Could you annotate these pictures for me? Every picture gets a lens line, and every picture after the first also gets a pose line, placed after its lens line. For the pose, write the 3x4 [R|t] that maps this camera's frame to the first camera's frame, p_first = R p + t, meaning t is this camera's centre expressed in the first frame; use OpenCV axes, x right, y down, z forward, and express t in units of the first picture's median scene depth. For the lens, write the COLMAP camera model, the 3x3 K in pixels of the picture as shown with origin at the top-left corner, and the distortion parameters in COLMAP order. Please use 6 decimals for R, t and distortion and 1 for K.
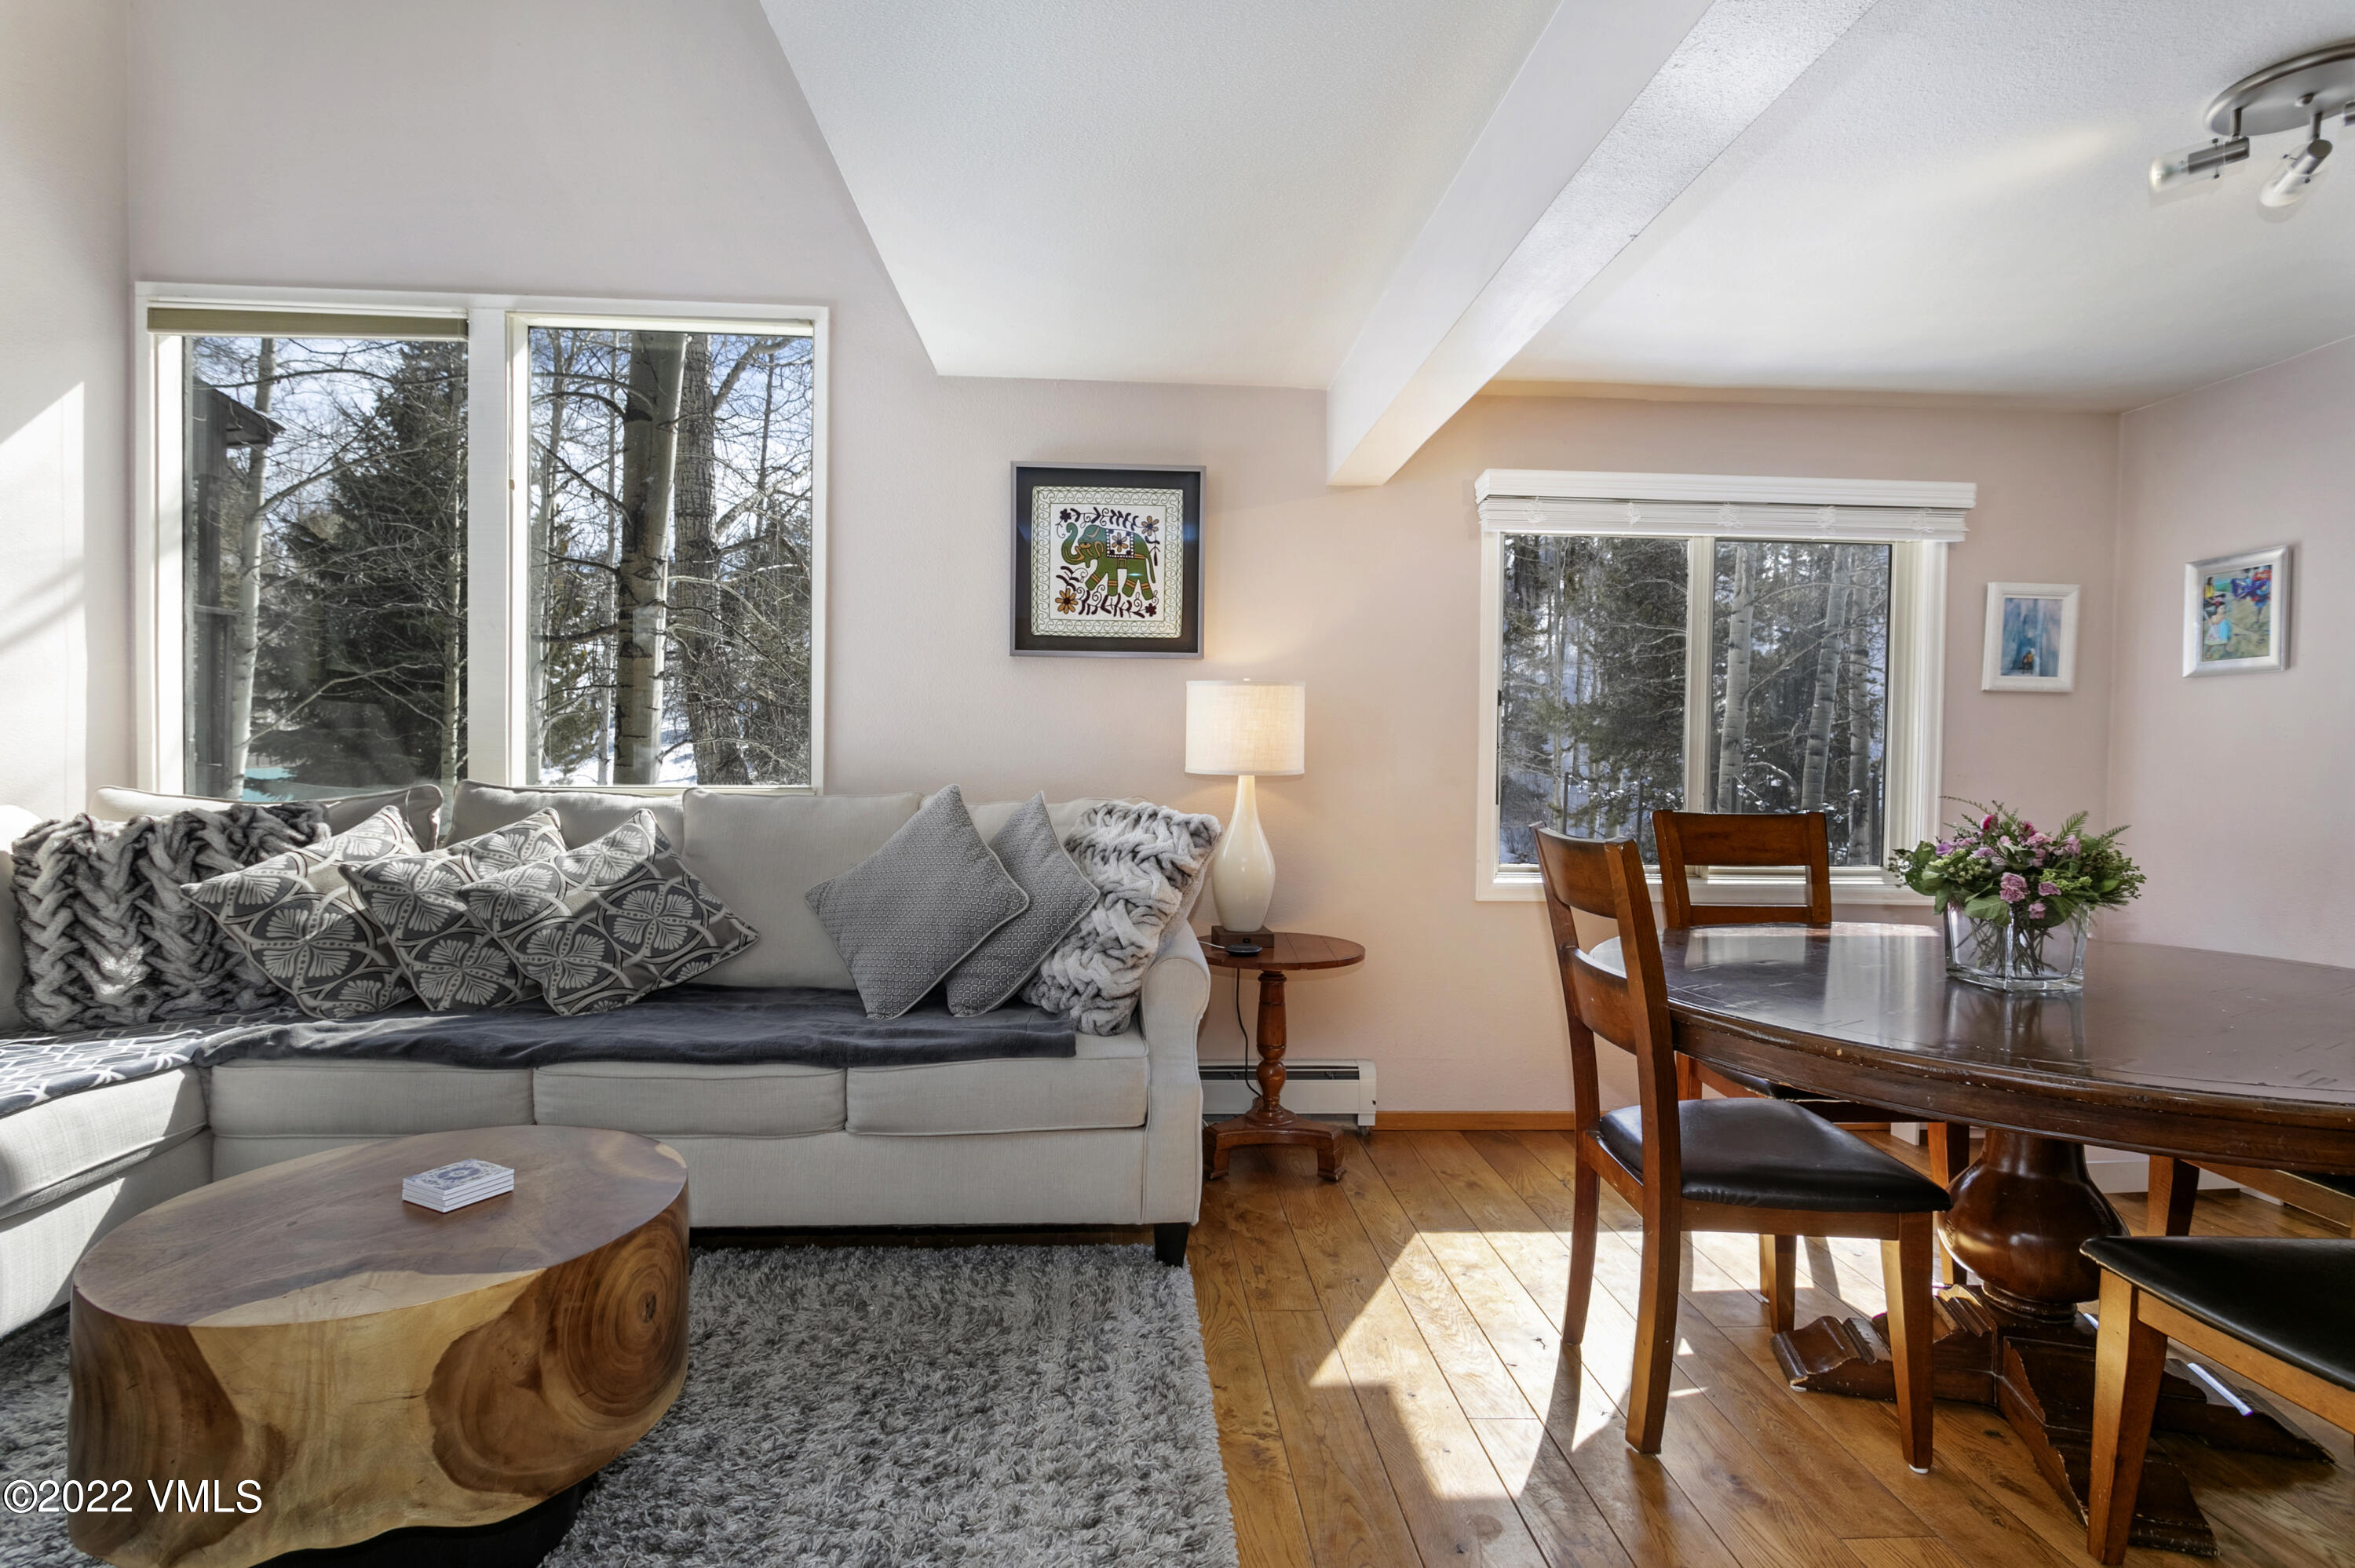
lens RADIAL K [[1160.7, 0, 1177.5], [0, 1160.7, 784.0], [0, 0, 1]] dist [0.001601, 0.000955]
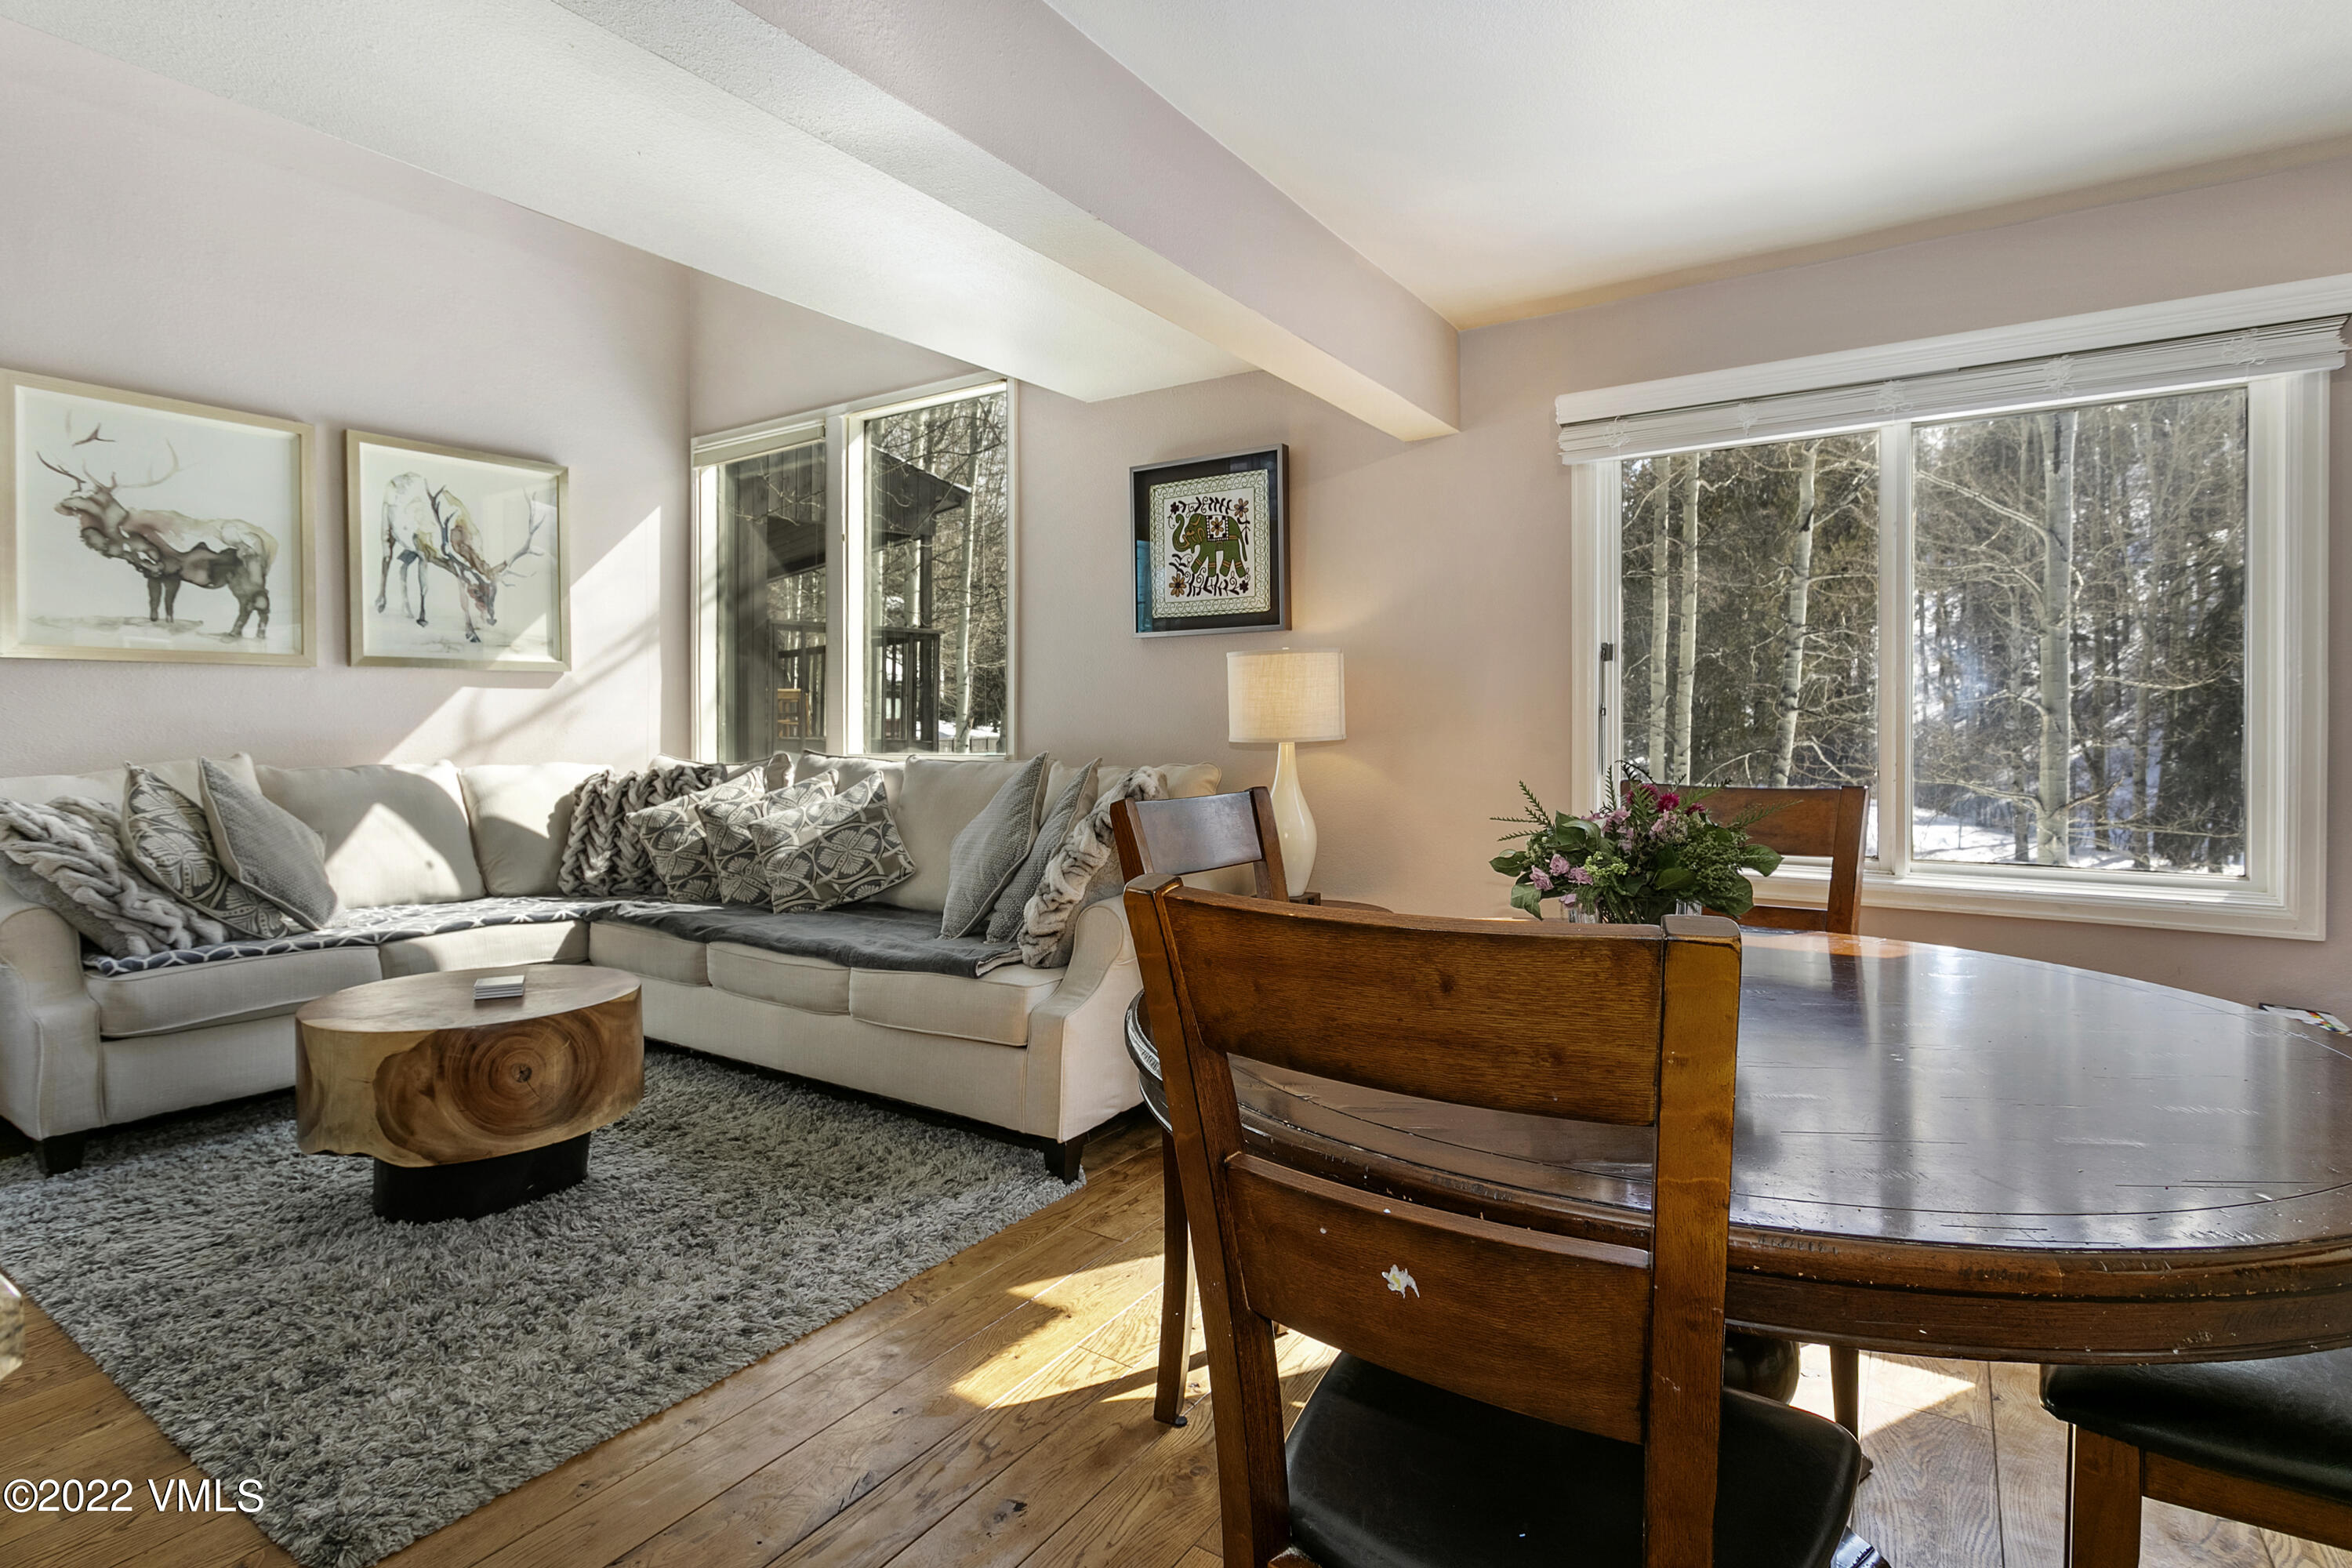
lens RADIAL K [[1181.0, 0, 1169.9], [0, 1181.0, 736.8], [0, 0, 1]] dist [-0.001289, 0.000259]
pose [[0.796104, -0.009648, -0.605083, 0.695635], [-0.001655, 0.999834, -0.018119, 0.007300], [0.605157, 0.015426, 0.795956, 0.130873]]
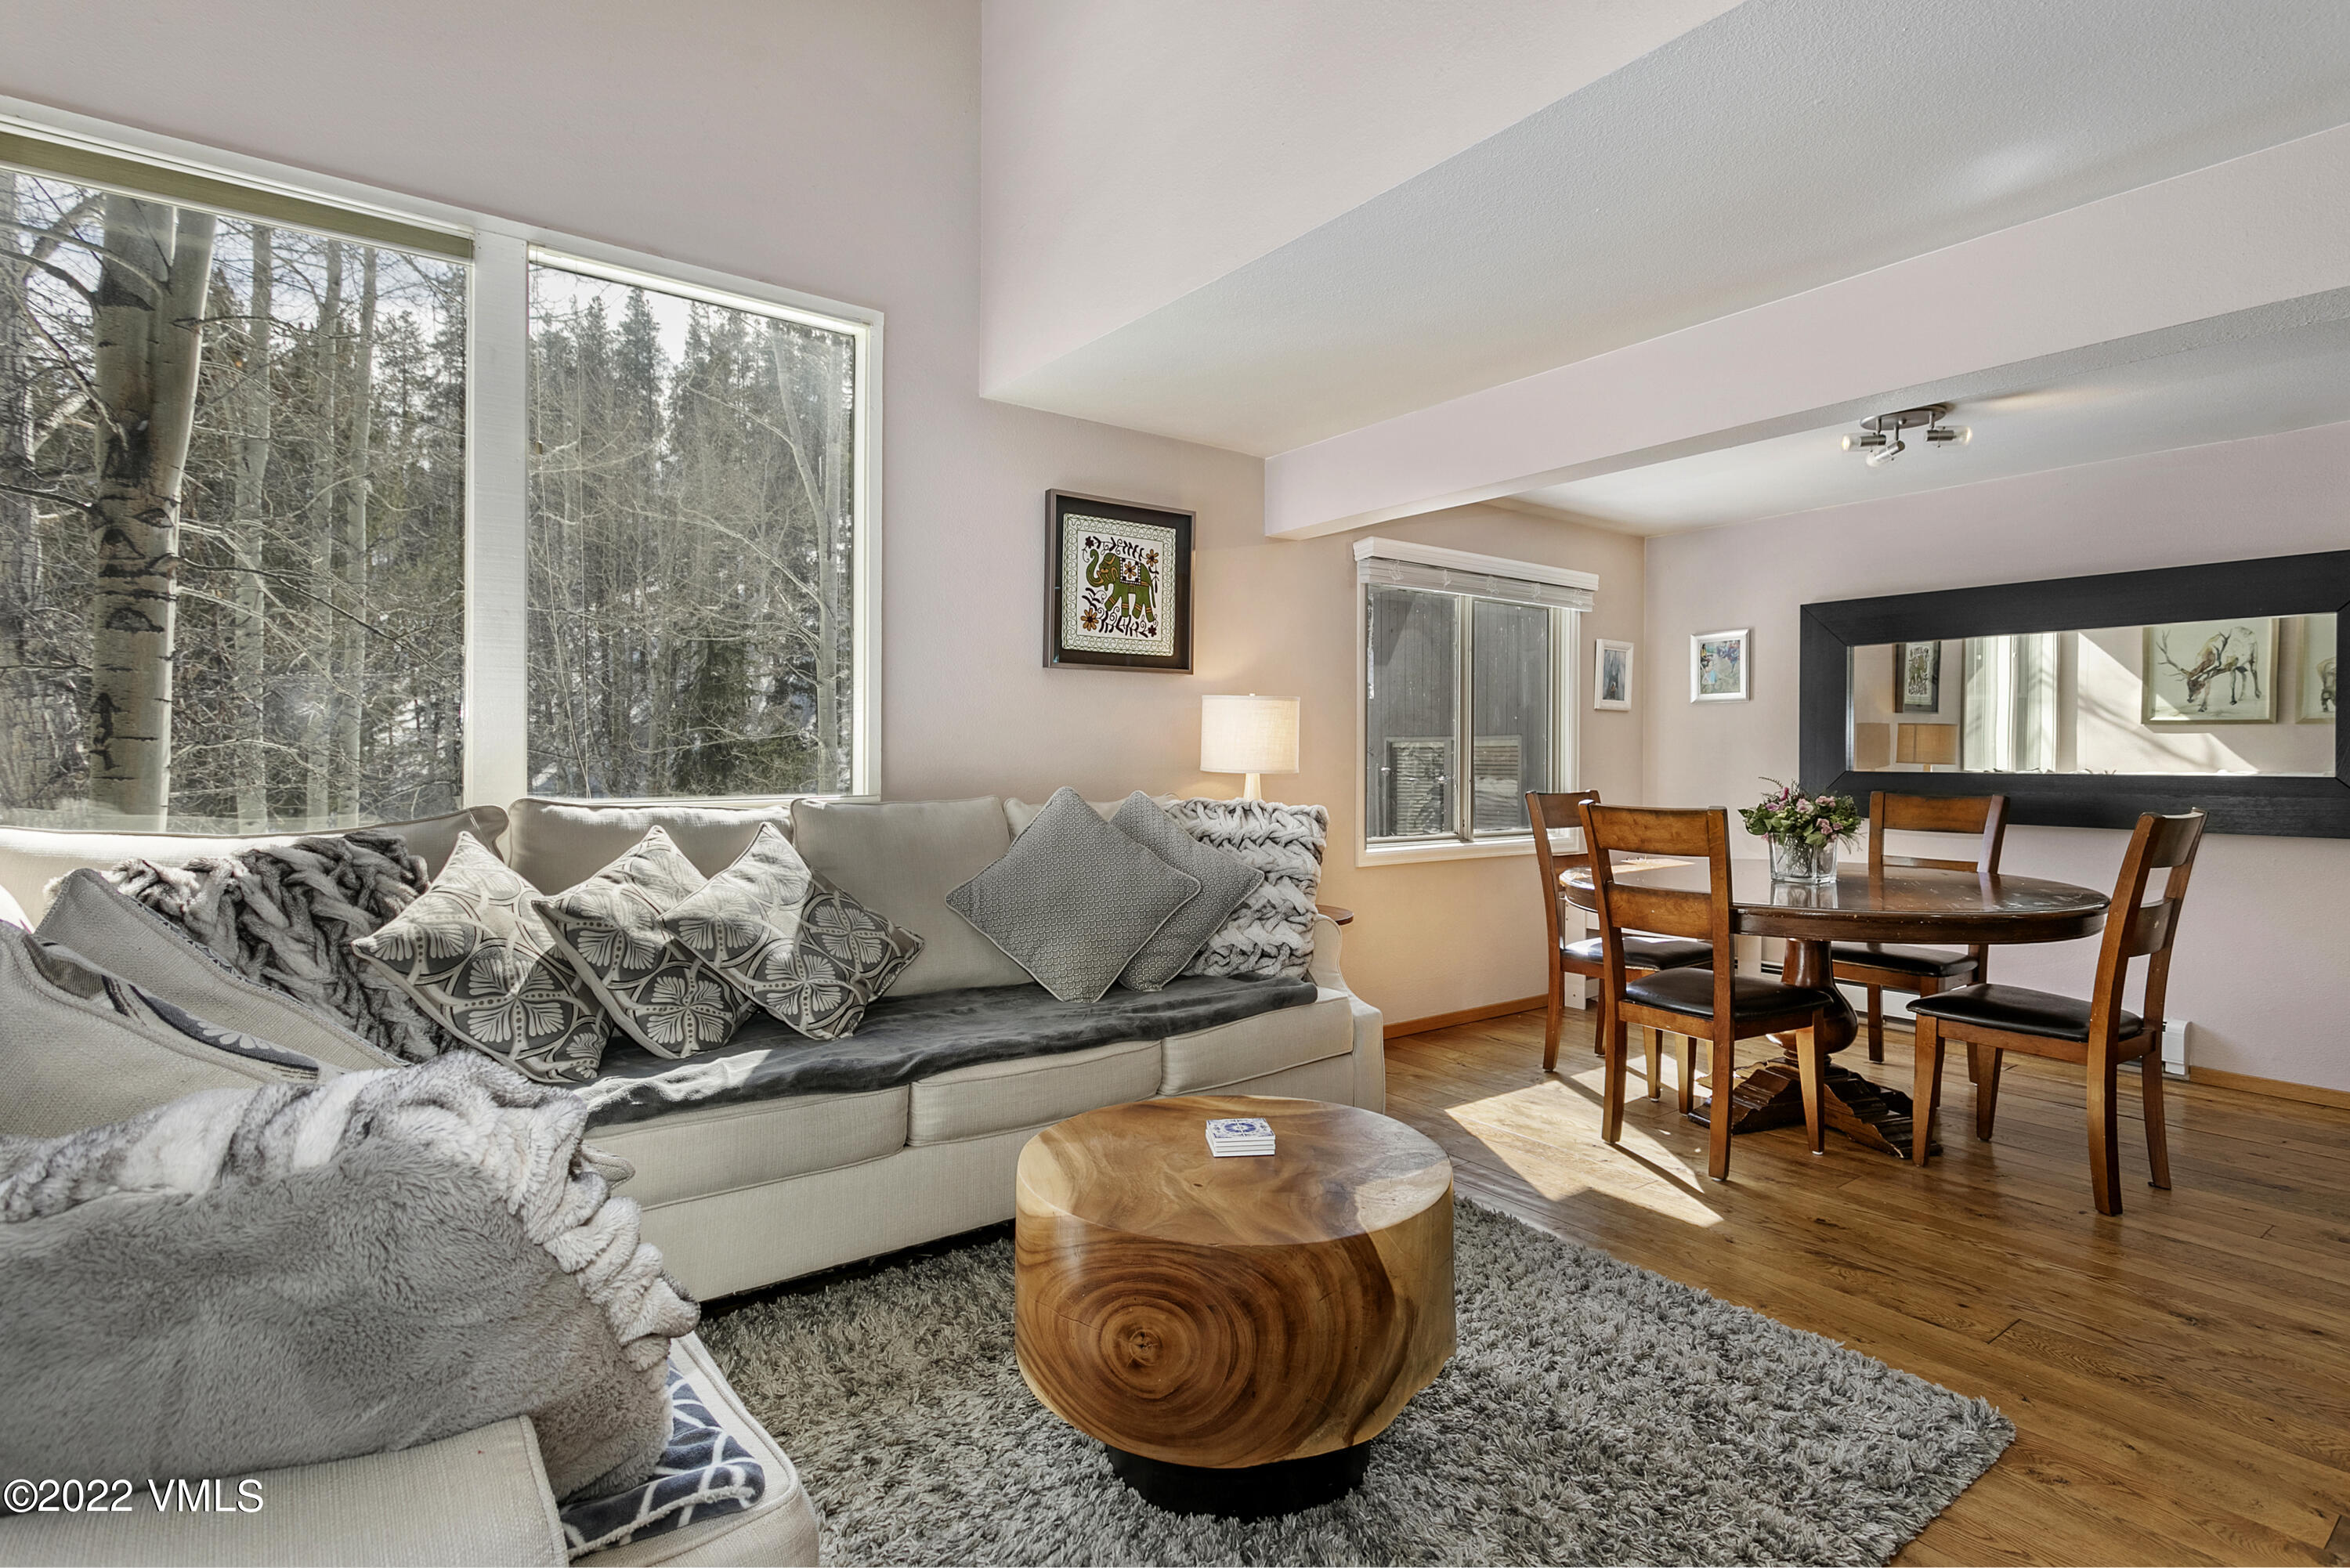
lens RADIAL K [[1159.6, 0, 1216.5], [0, 1159.6, 765.4], [0, 0, 1]] dist [0.001550, 0.000152]
pose [[0.822630, -0.015725, 0.568359, -0.759241], [0.021968, 0.999750, -0.004135, -0.013695], [-0.568152, 0.015887, 0.822770, 0.029891]]
